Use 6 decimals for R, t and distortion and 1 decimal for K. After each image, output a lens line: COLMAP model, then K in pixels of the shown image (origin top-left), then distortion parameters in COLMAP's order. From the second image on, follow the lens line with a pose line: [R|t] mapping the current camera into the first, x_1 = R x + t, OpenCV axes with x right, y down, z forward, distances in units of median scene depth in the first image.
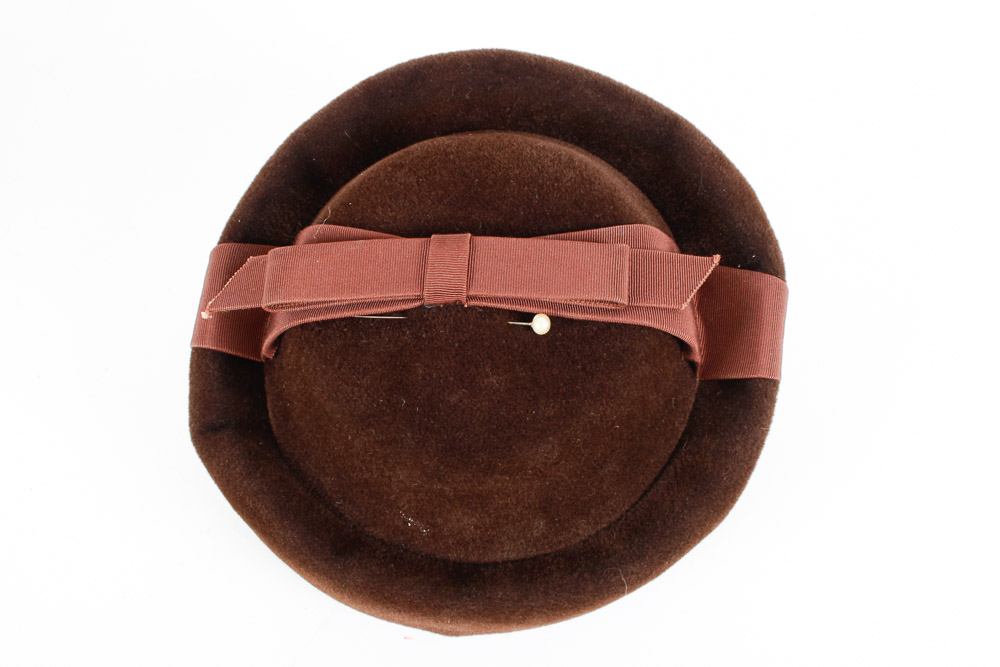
lens RADIAL K [[1065.2, 0, 502.7], [0, 1065.2, 334.3], [0, 0, 1]] dist [-0.064104, 0.000000]
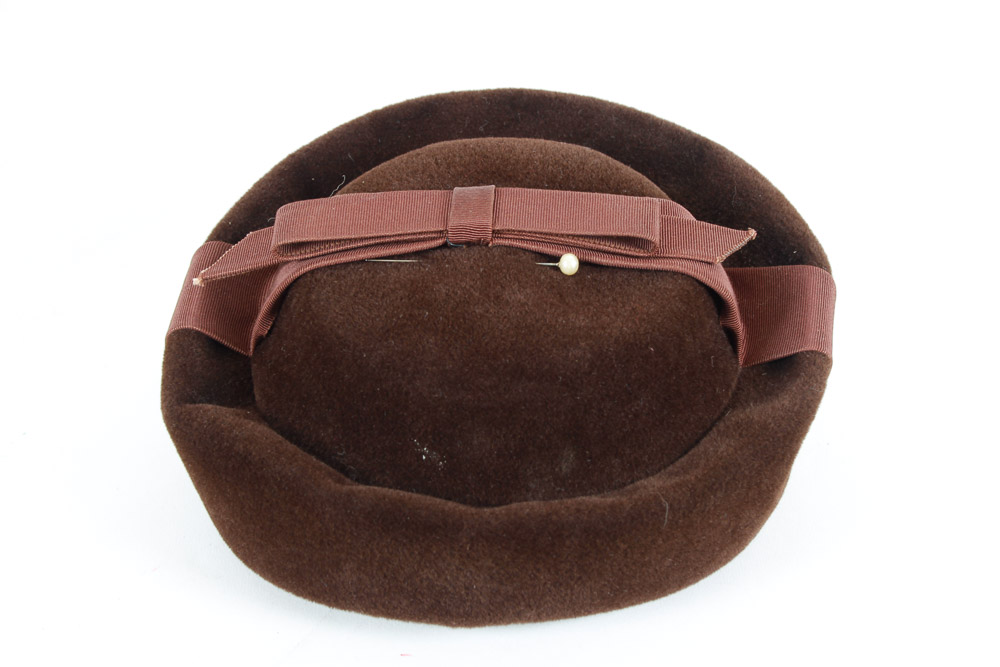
lens RADIAL K [[2159.8, 0, 498.8], [0, 2159.8, 333.1], [0, 0, 1]] dist [0.212981, 0.000000]
pose [[0.998864, 0.029492, 0.037438, -0.092752], [-0.007606, 0.874115, -0.485659, 0.938653], [-0.047048, 0.484822, 0.873346, -0.624440]]
